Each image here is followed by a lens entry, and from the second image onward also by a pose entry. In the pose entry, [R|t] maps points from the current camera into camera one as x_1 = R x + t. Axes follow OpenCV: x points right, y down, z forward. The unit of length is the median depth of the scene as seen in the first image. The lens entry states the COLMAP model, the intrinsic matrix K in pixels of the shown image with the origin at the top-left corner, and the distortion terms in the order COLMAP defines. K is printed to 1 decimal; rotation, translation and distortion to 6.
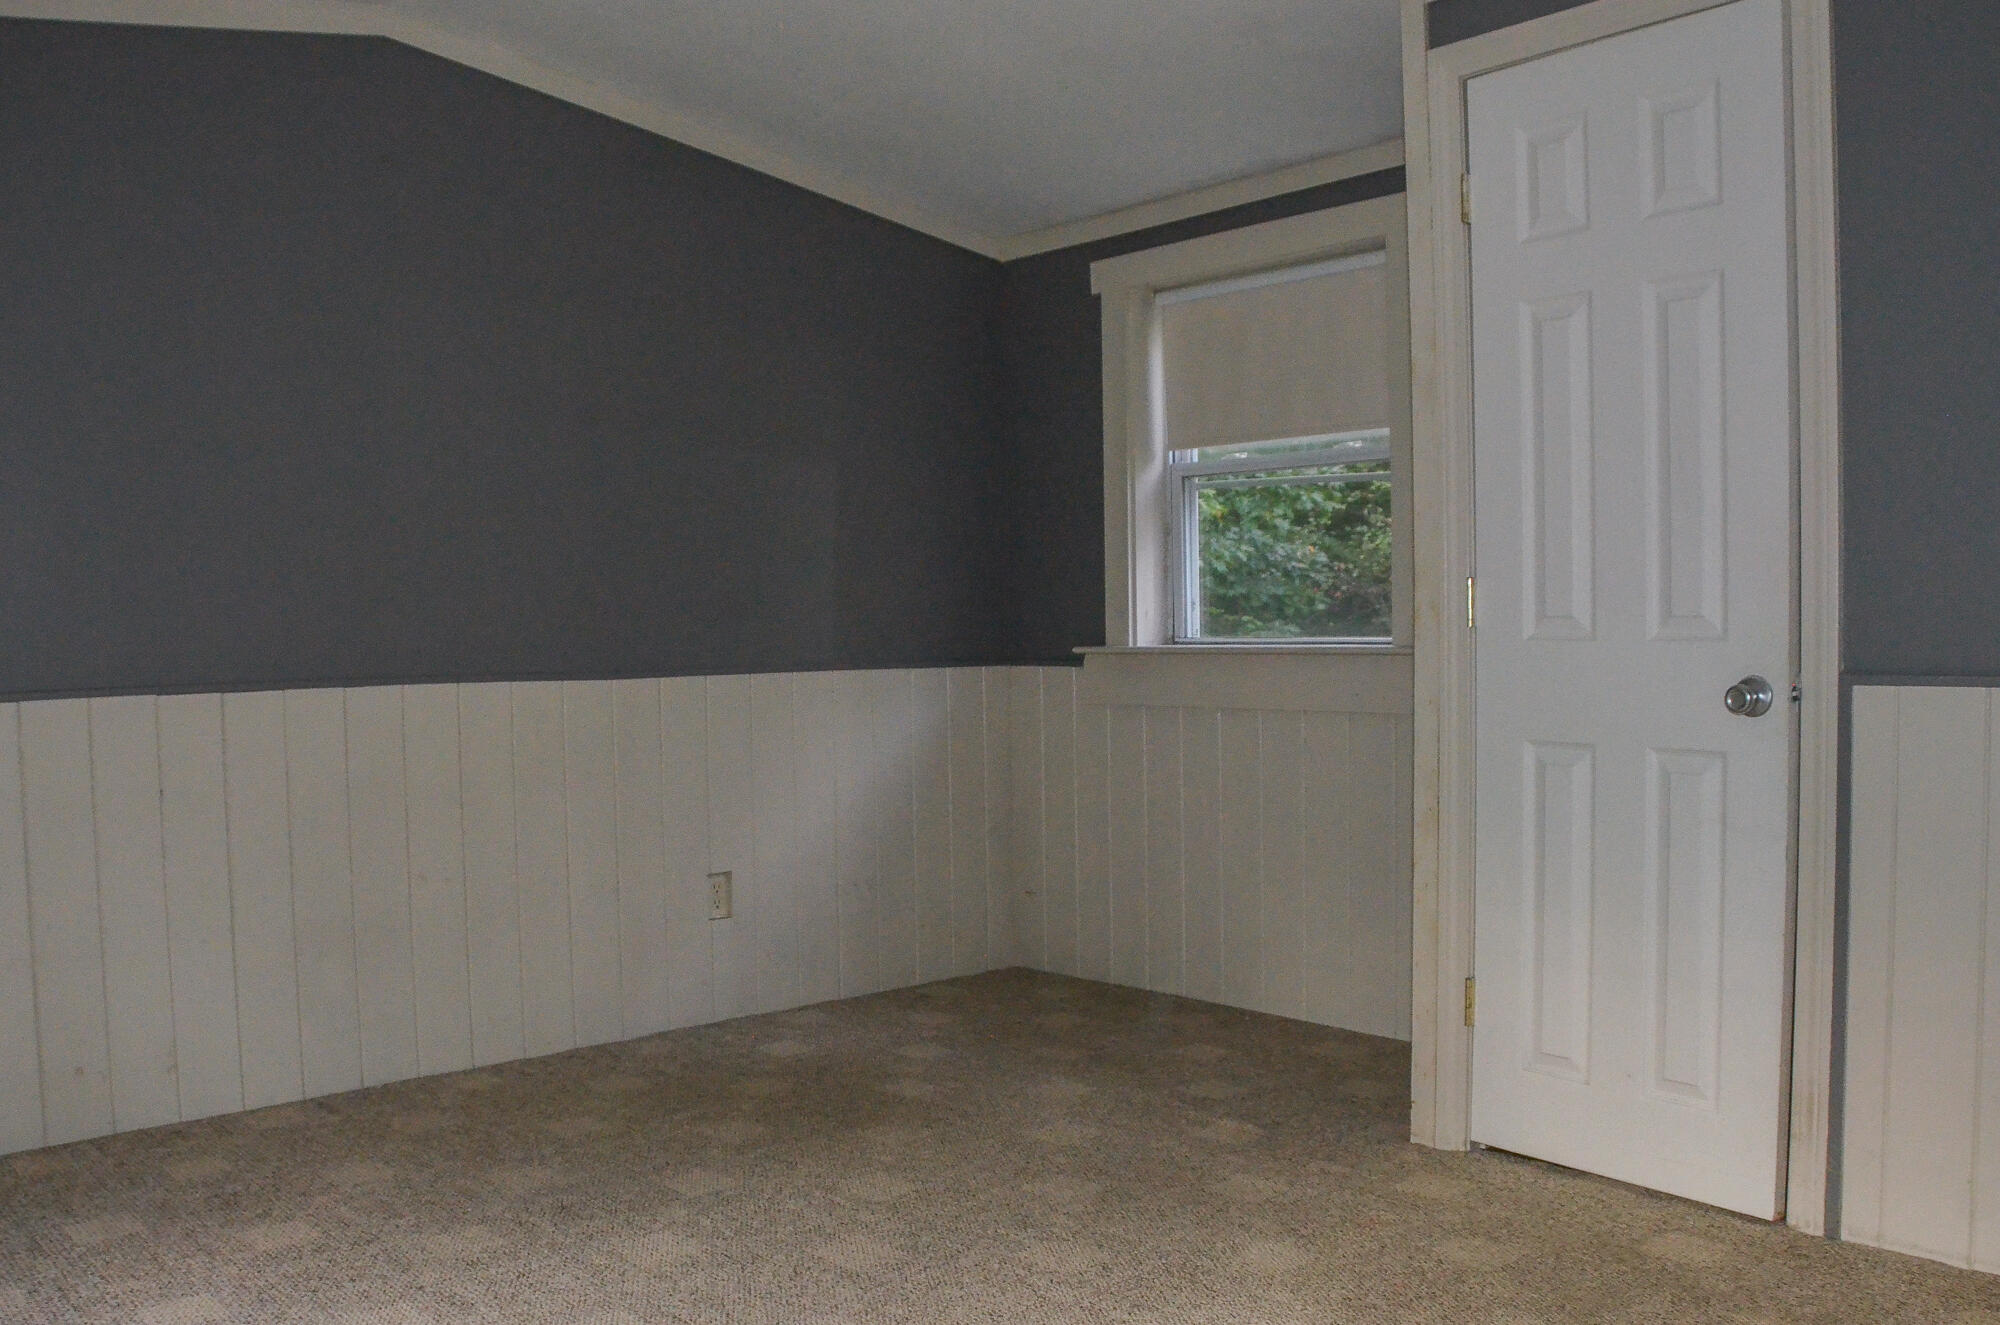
lens RADIAL K [[1538.0, 0, 983.4], [0, 1538.0, 689.4], [0, 0, 1]] dist [-0.167685, 0.123883]
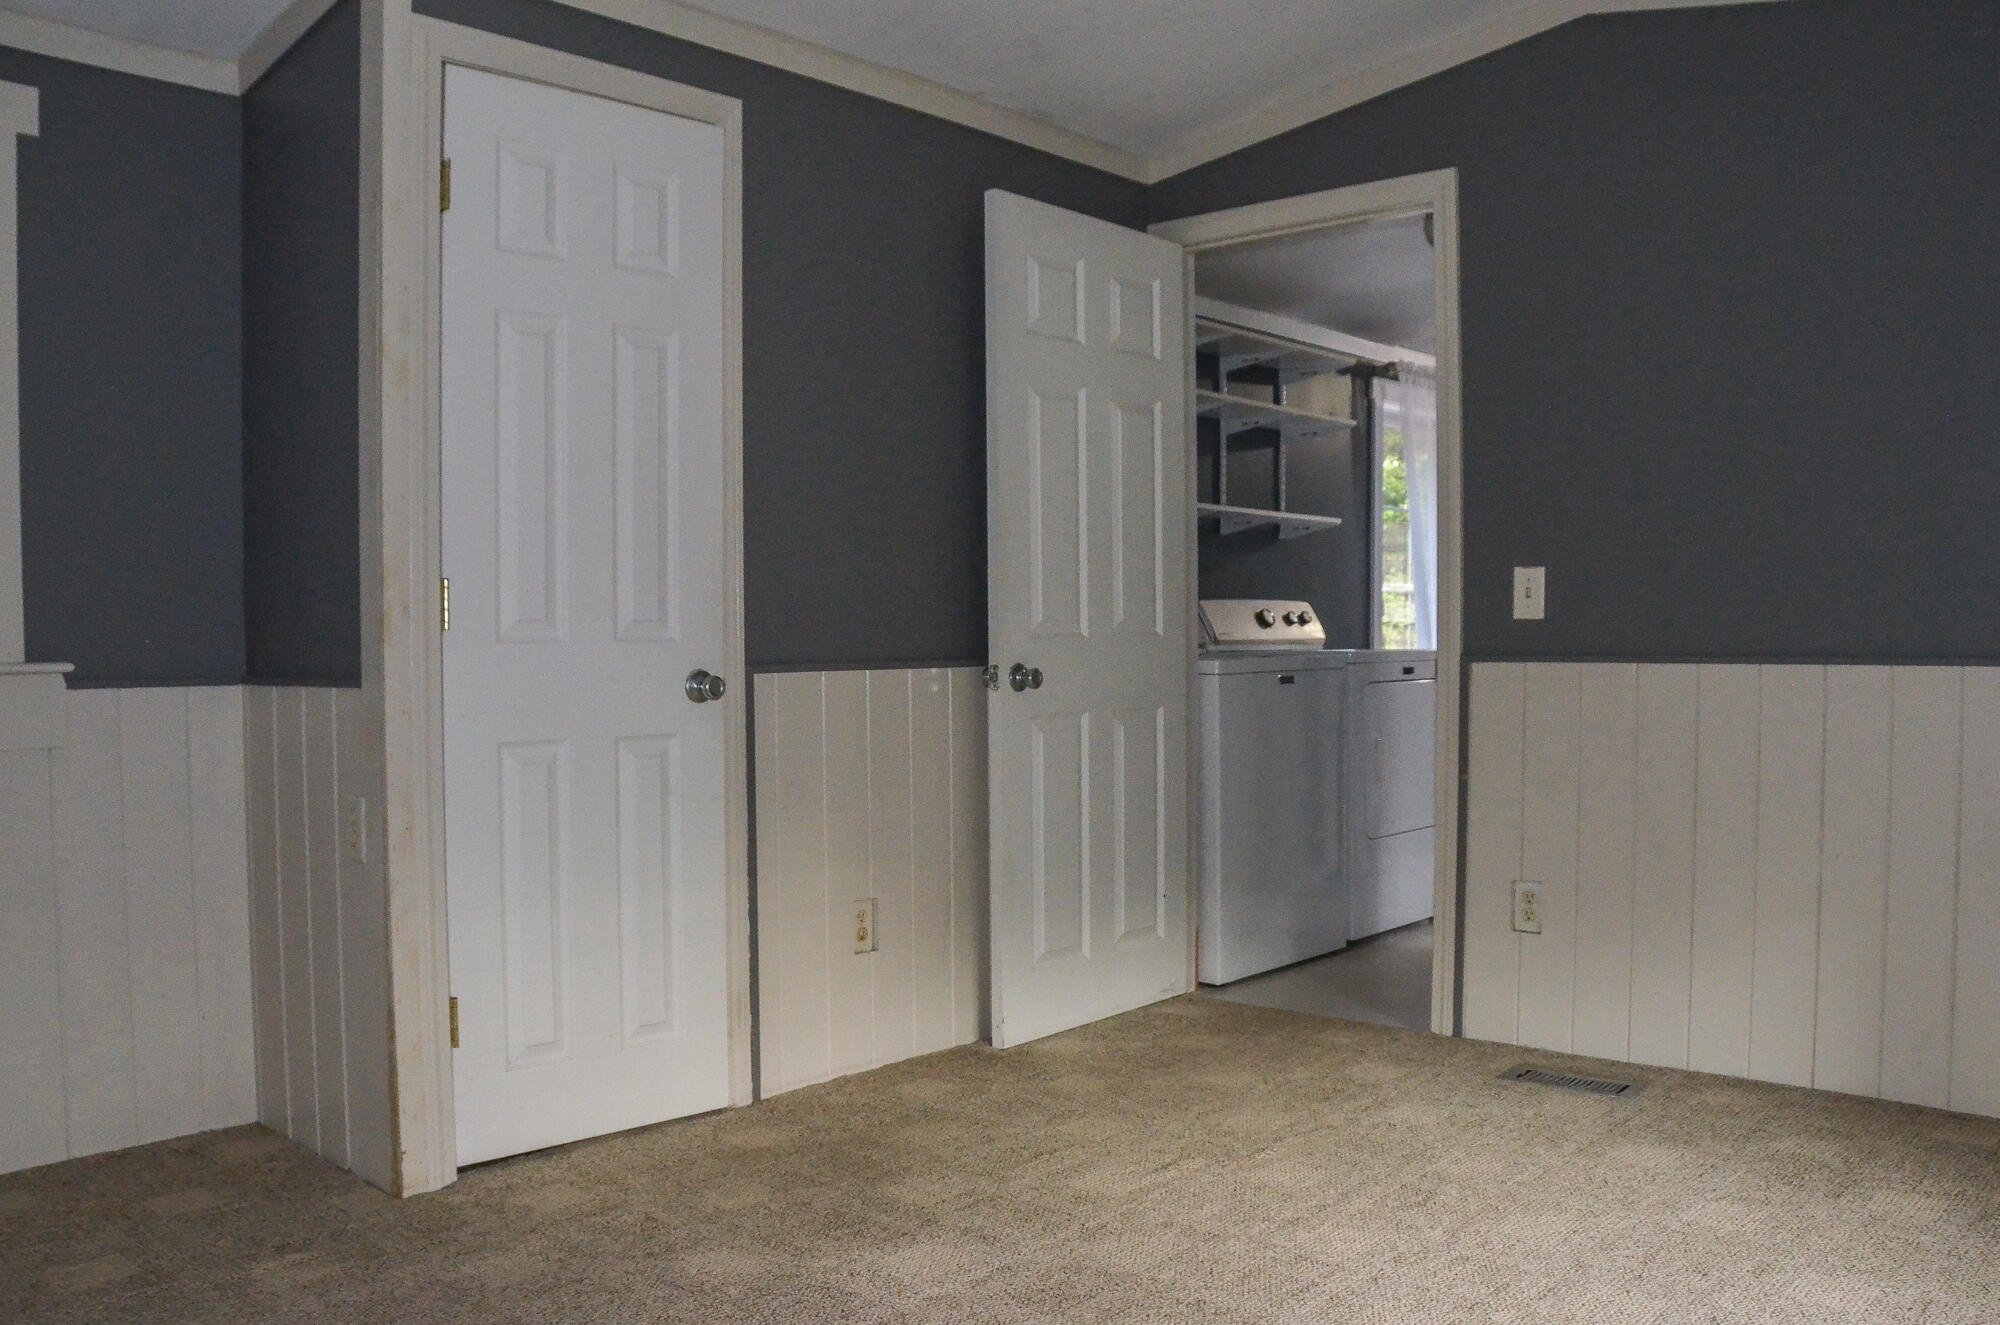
lens RADIAL K [[1550.8, 0, 1000.0], [0, 1550.8, 662.5], [0, 0, 1]] dist [-0.157614, 0.081604]
pose [[-0.056114, 0.000089, 0.998424, -0.673194], [0.046049, 0.998936, 0.002499, -0.005712], [-0.997362, 0.046116, -0.056058, 0.721867]]
